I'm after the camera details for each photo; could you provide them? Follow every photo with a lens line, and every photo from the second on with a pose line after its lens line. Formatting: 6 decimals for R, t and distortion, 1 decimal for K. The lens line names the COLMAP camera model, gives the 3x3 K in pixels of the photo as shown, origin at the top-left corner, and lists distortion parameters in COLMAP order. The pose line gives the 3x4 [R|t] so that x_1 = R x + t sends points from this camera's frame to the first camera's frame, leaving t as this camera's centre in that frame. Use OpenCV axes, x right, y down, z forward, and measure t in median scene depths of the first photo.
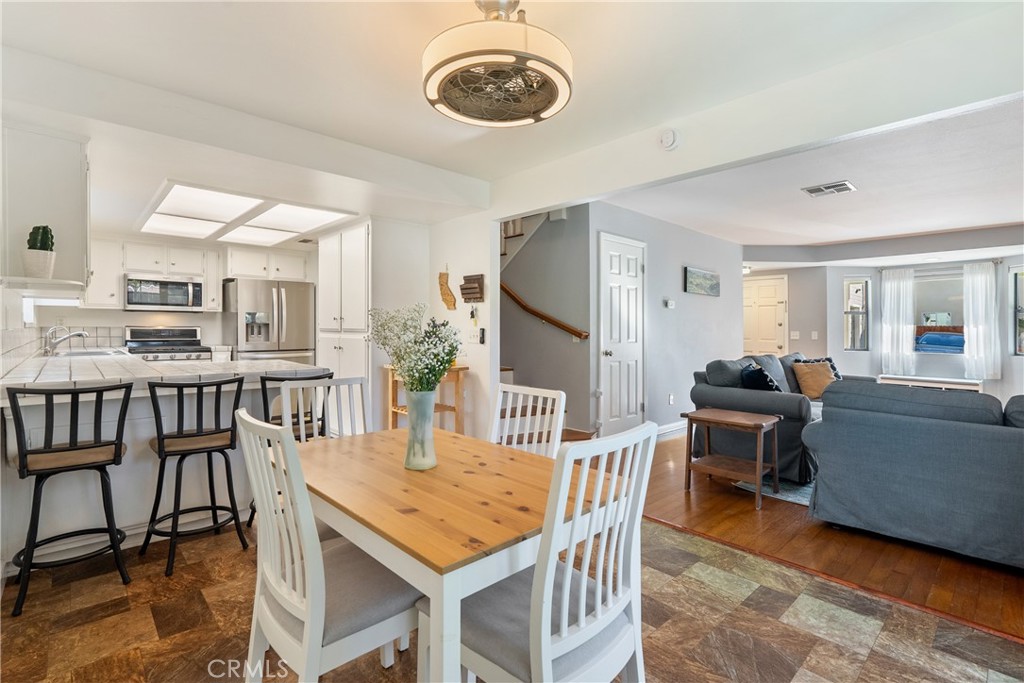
lens RADIAL K [[482.2, 0, 518.1], [0, 482.2, 322.6], [0, 0, 1]] dist [-0.003001, -0.000361]
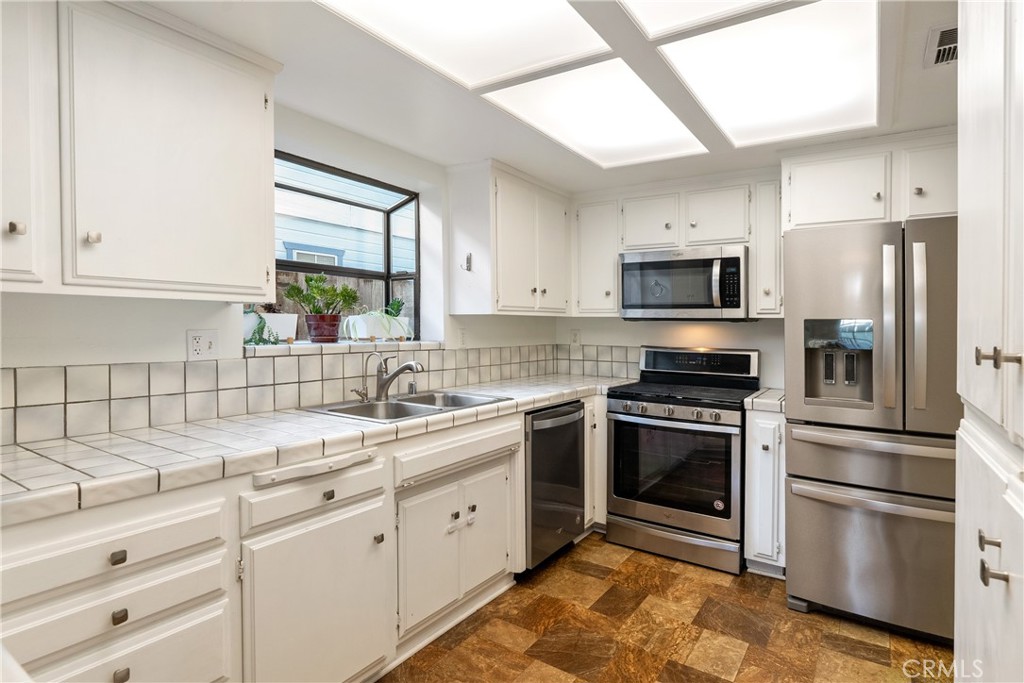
lens RADIAL K [[541.4, 0, 514.6], [0, 541.4, 318.7], [0, 0, 1]] dist [-0.009517, 0.001080]
pose [[0.229293, -0.014390, -0.973251, -0.205912], [-0.002251, 0.999880, -0.015314, -0.014594], [0.973355, 0.005703, 0.229233, 0.681953]]
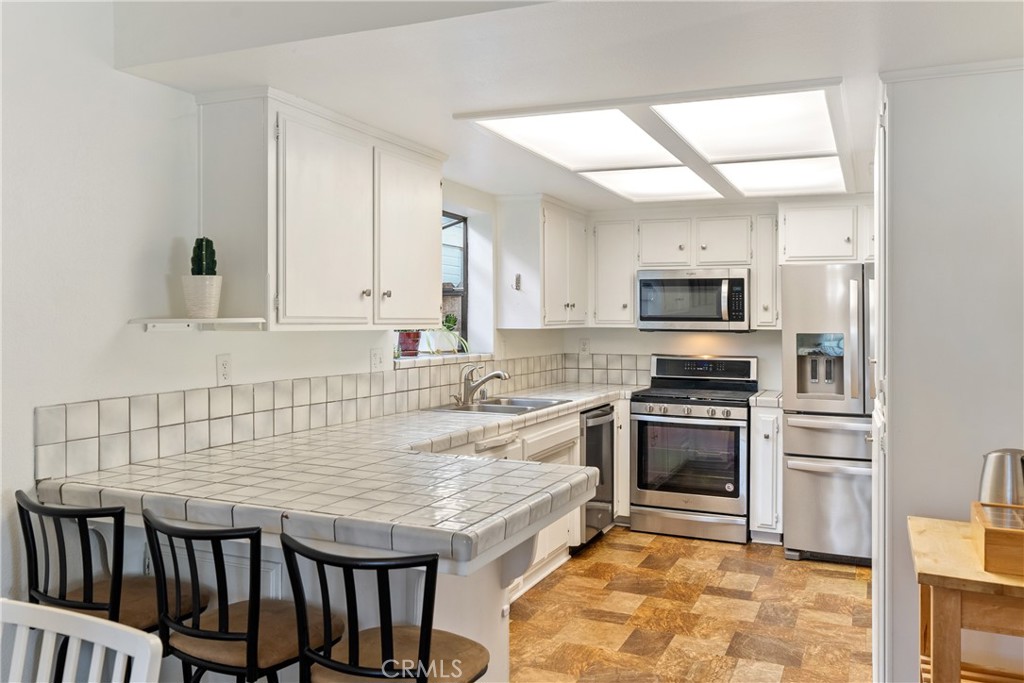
lens RADIAL K [[830.0, 0, 514.1], [0, 830.0, 312.3], [0, 0, 1]] dist [-0.004586, -0.002509]
pose [[0.399812, -0.012000, -0.916519, 0.098152], [0.004550, 0.999928, -0.011107, -0.034643], [0.916586, 0.000271, 0.399838, 0.394686]]
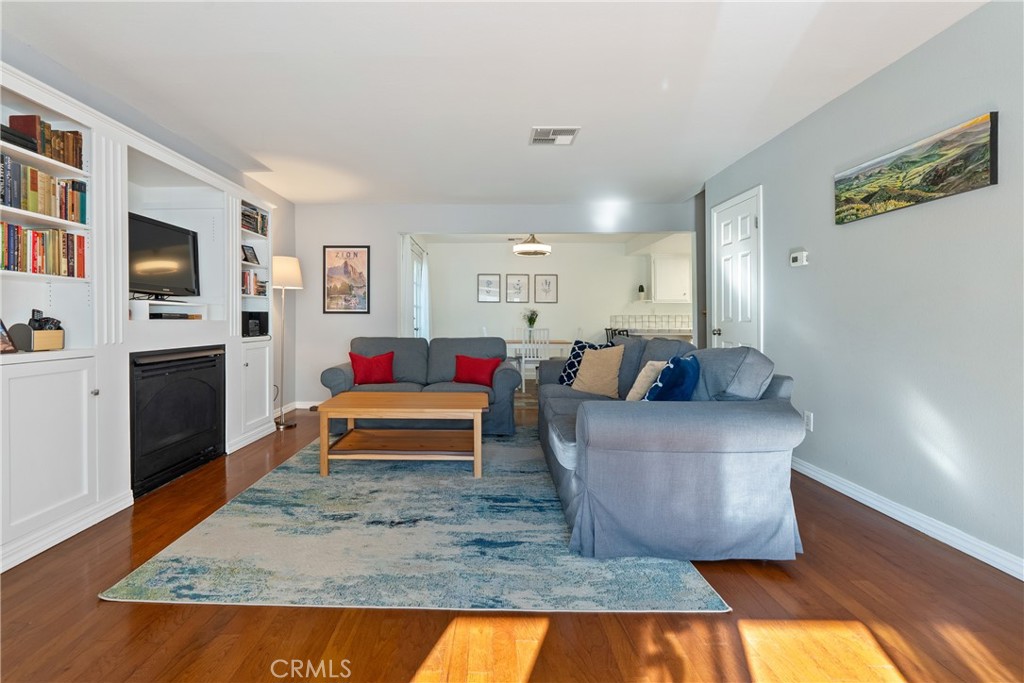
lens RADIAL K [[485.6, 0, 476.5], [0, 485.6, 325.7], [0, 0, 1]] dist [-0.002358, 0.000195]
pose [[-0.700659, -0.002886, -0.713491, 0.989353], [0.000444, 0.999990, -0.004480, 0.045365], [0.713497, -0.003456, -0.700650, 1.098256]]
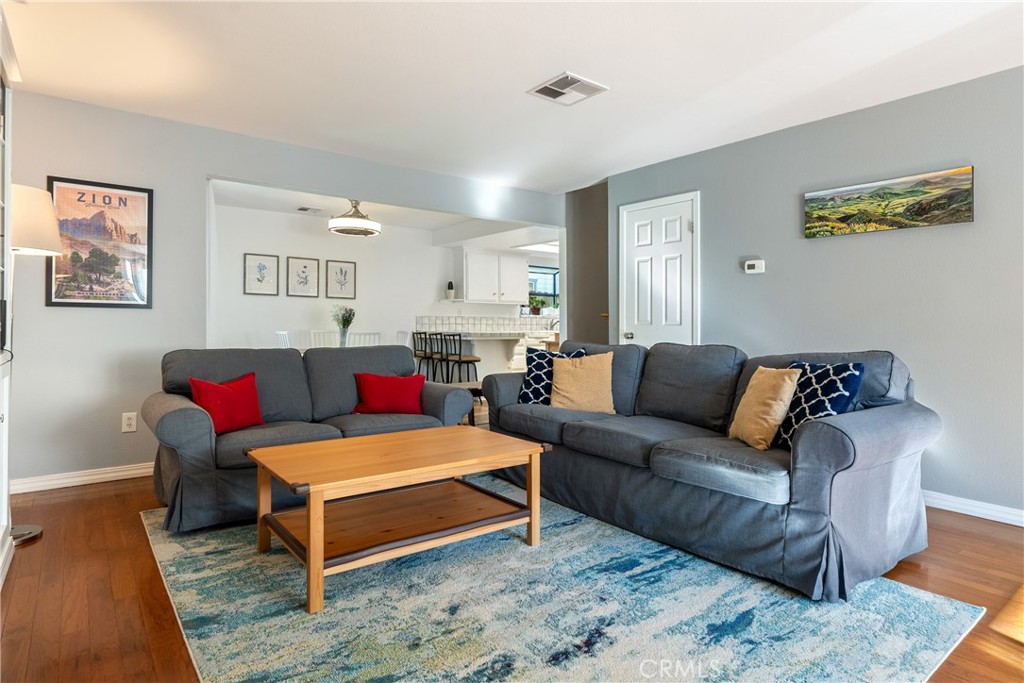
lens RADIAL K [[570.0, 0, 515.3], [0, 570.0, 321.2], [0, 0, 1]] dist [-0.001419, 0.000163]
pose [[-0.095578, -0.014431, -0.995317, 1.054407], [0.003190, 0.999885, -0.014803, 0.042394], [0.995417, -0.004590, -0.095521, 0.732667]]
